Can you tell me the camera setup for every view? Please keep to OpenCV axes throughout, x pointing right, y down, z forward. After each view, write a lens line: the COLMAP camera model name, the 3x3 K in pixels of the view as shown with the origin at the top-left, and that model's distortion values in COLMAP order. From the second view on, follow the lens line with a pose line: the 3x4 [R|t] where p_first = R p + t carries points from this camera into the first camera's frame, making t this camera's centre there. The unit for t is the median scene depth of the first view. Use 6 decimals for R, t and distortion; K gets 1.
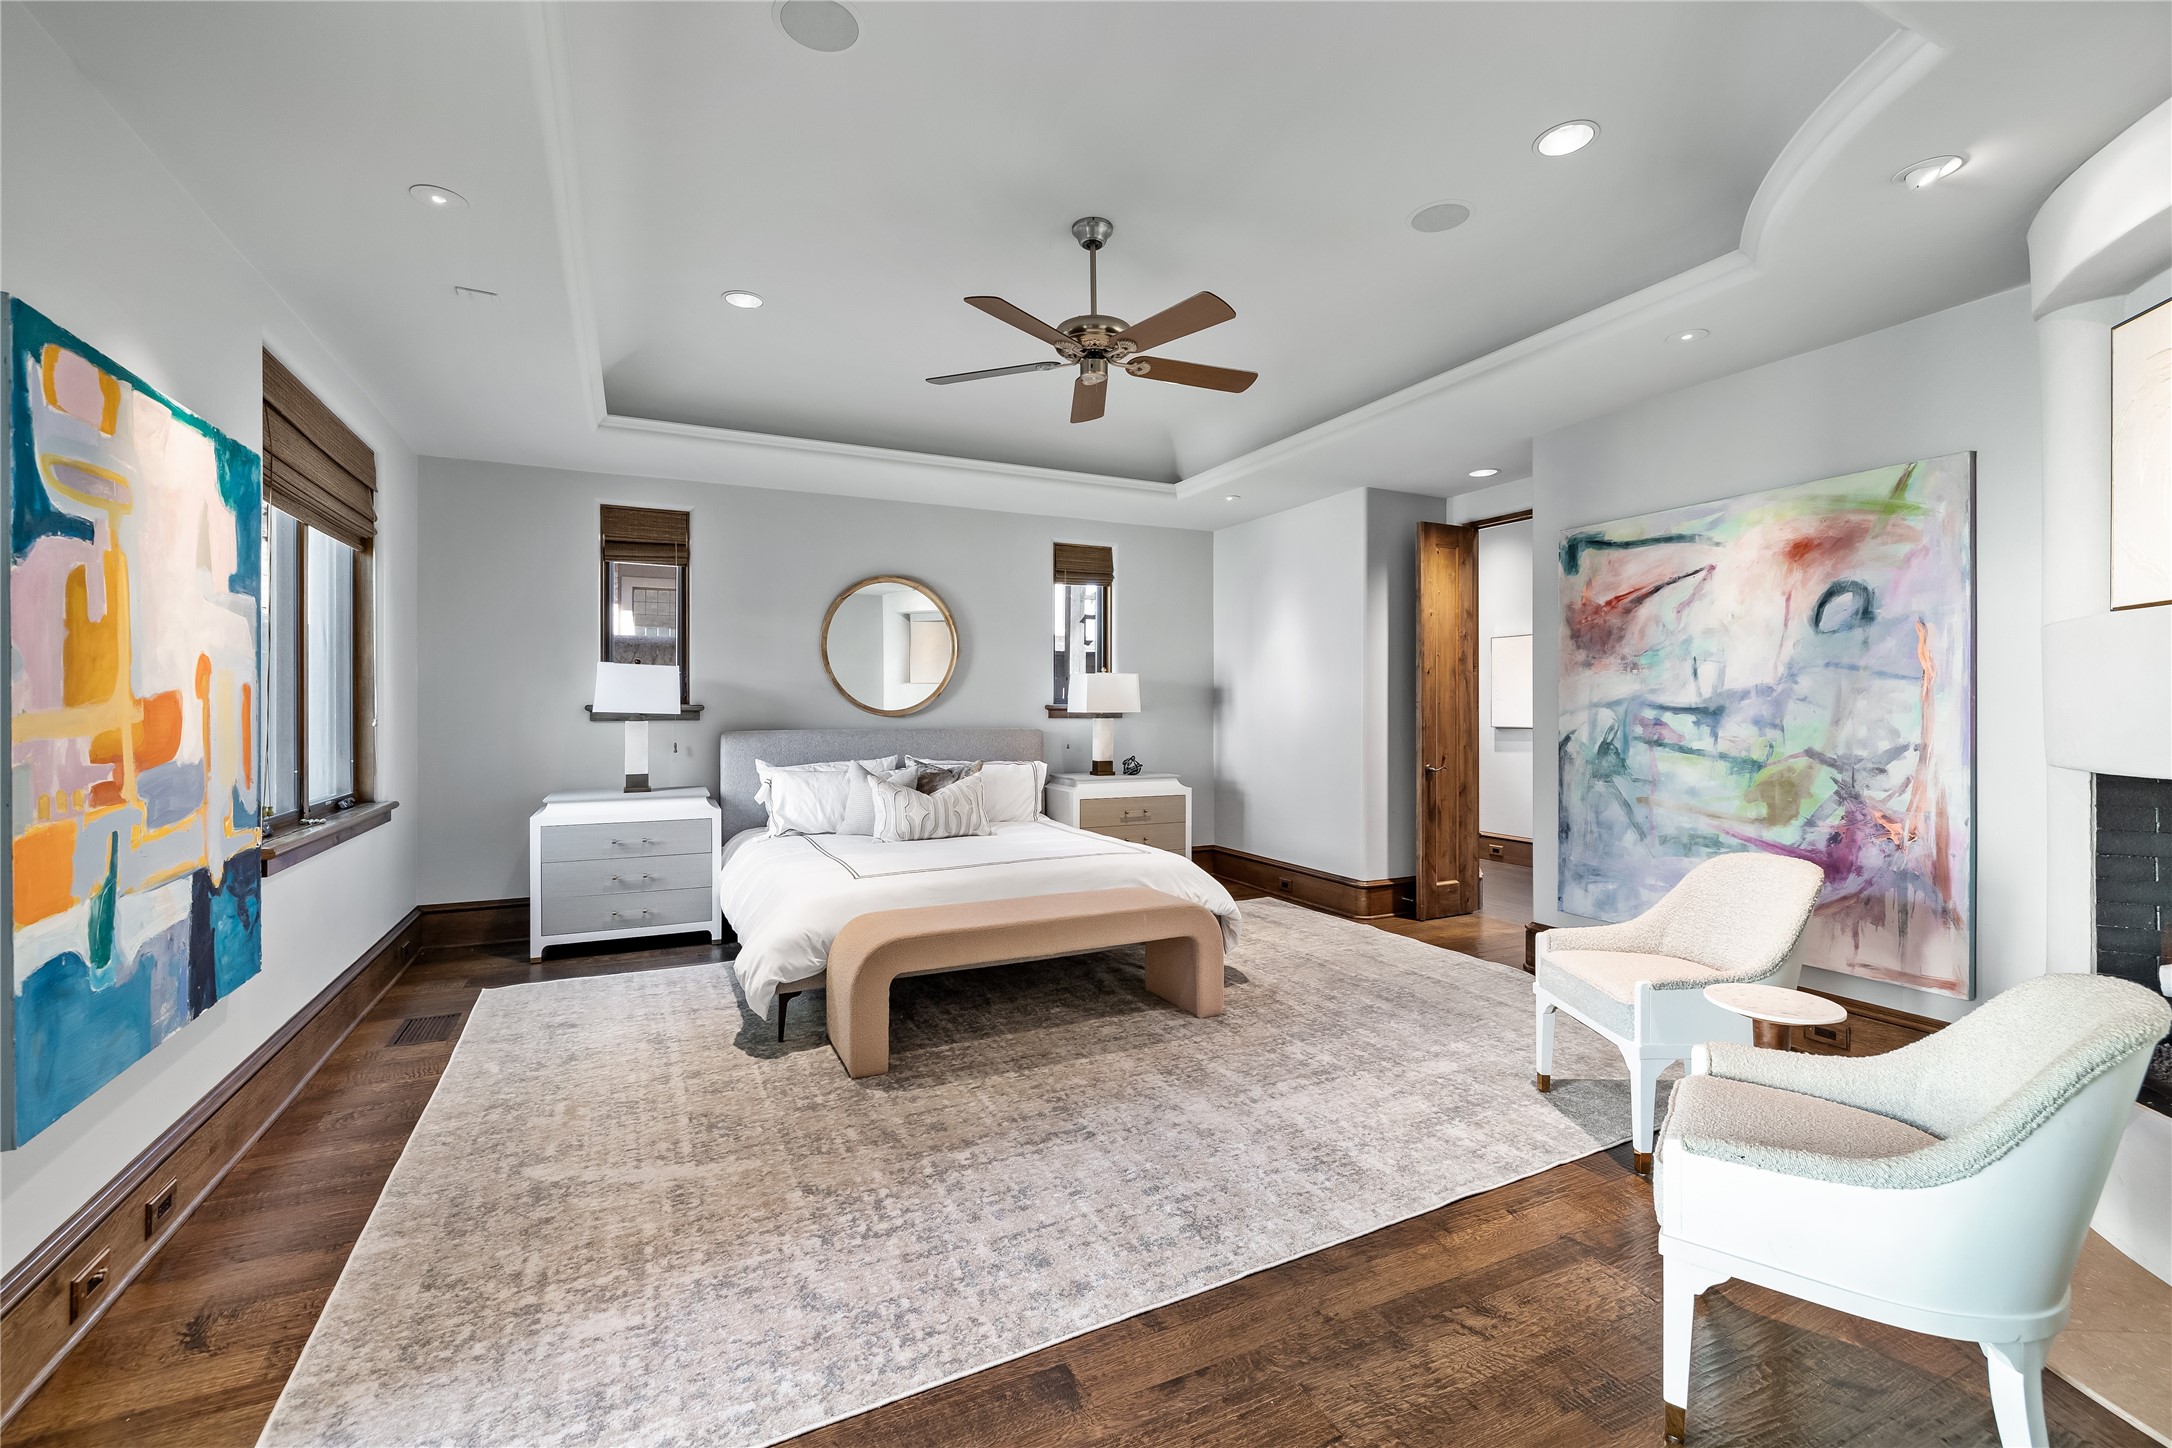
lens RADIAL K [[942.5, 0, 1086.9], [0, 942.5, 712.4], [0, 0, 1]] dist [0.001084, 0.000052]
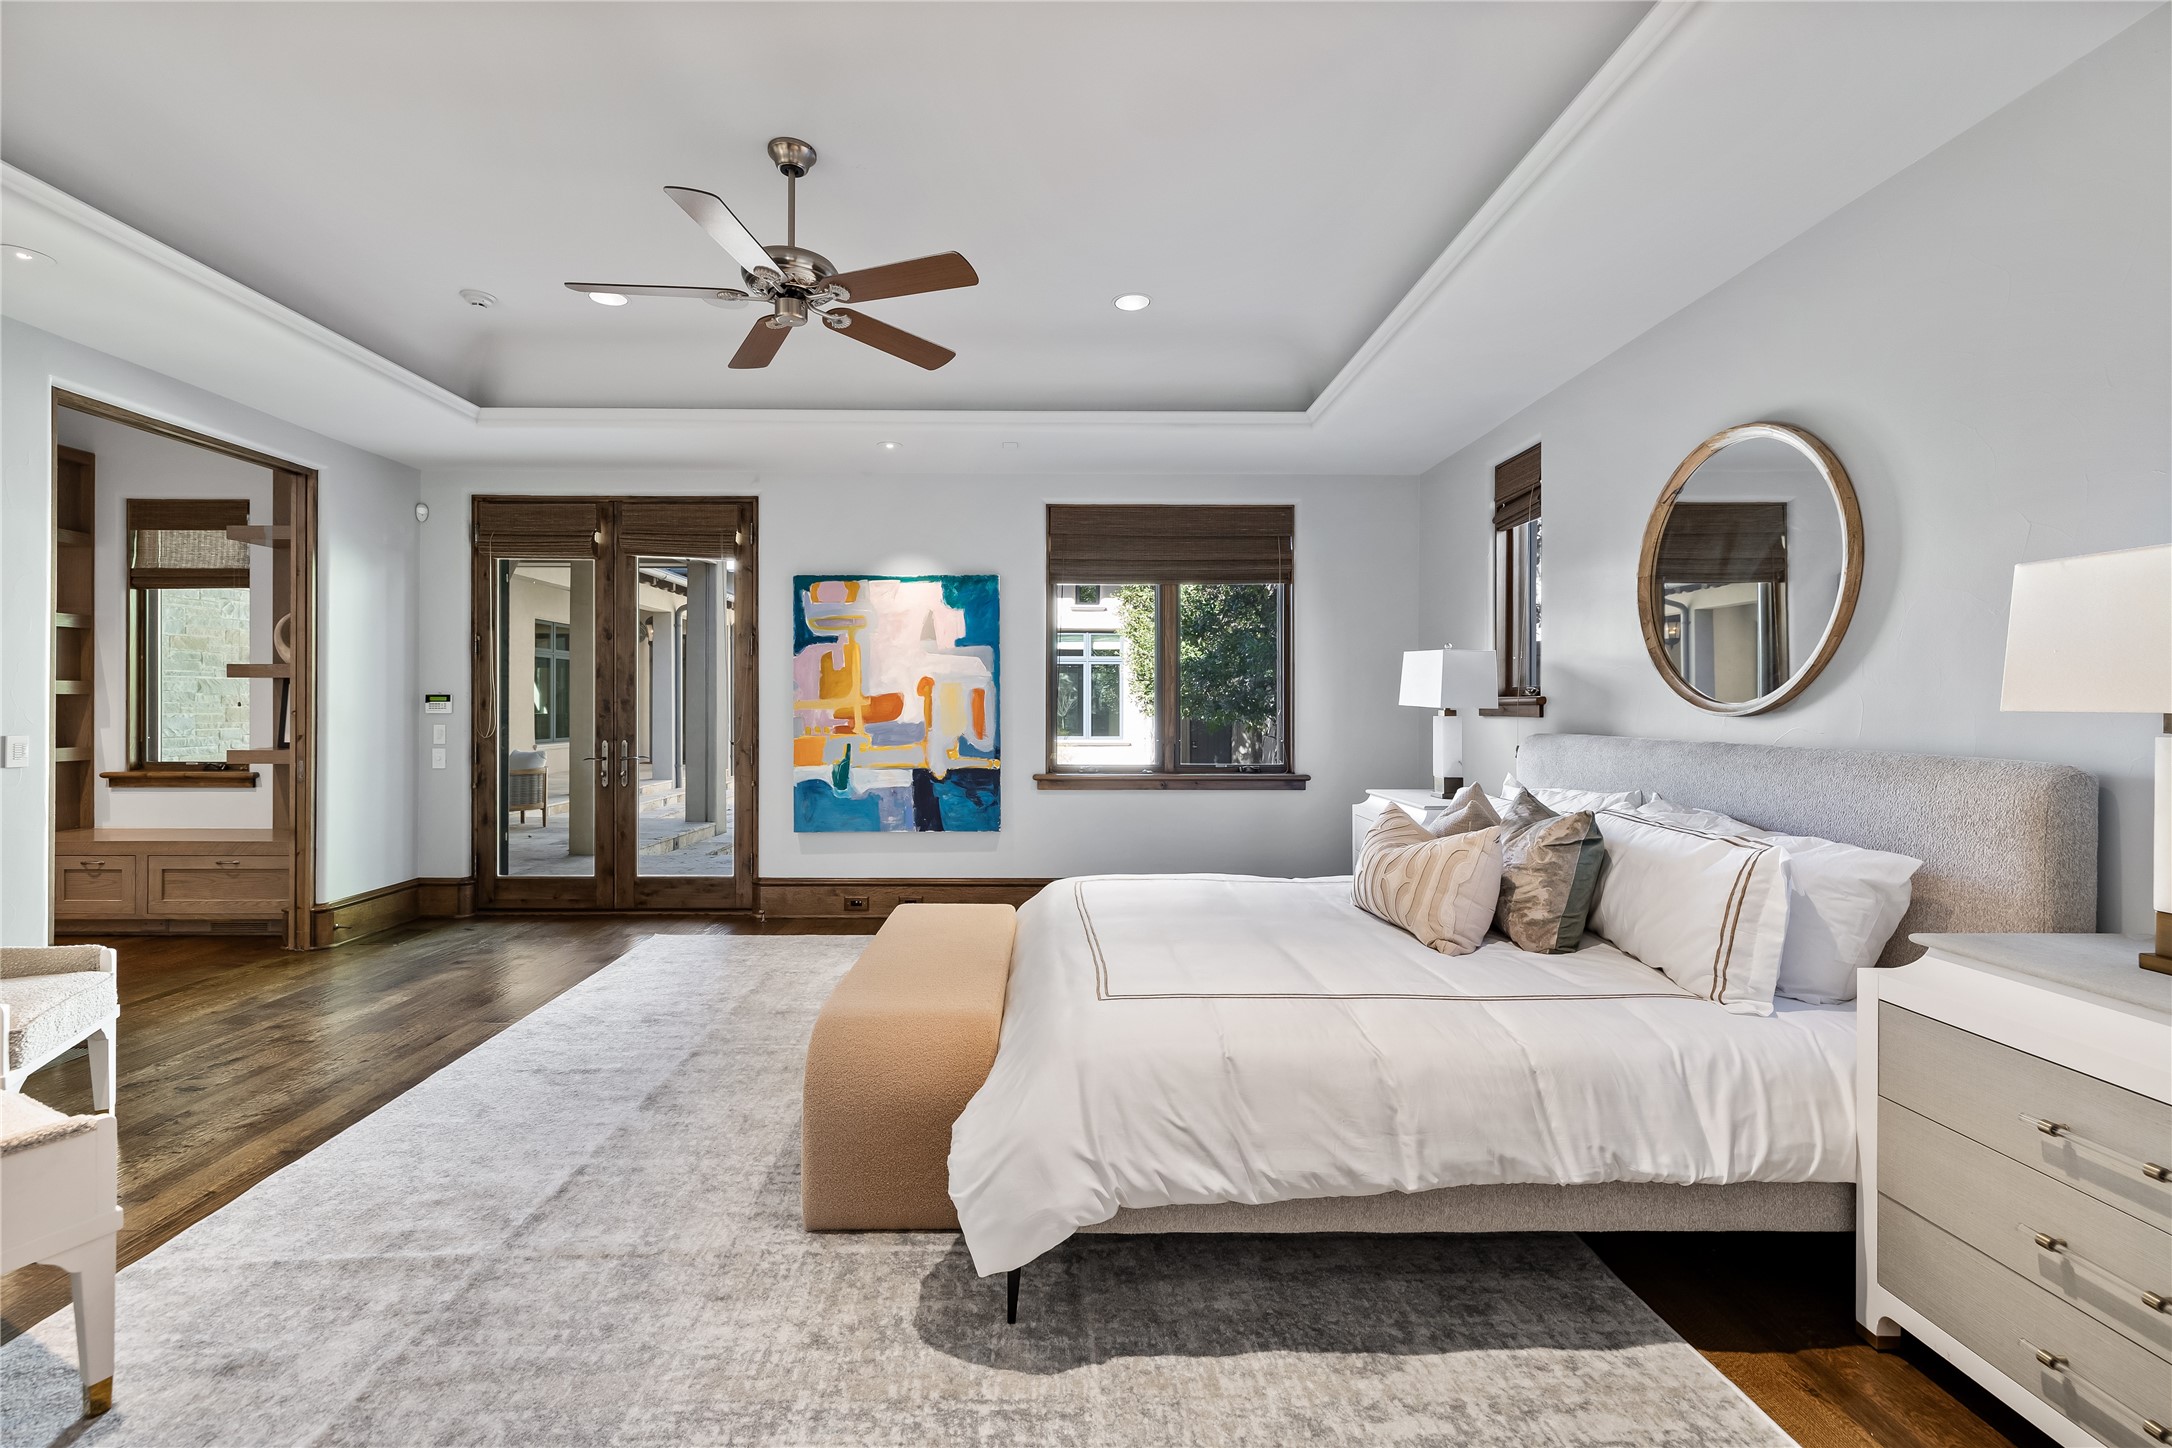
lens RADIAL K [[942.5, 0, 1085.7], [0, 942.5, 710.8], [0, 0, 1]] dist [0.001084, 0.000052]
pose [[-0.430728, 0.002970, -0.902477, 1.154829], [-0.005929, 0.999964, 0.006120, 0.006912], [0.902462, 0.007987, -0.430695, 2.743251]]
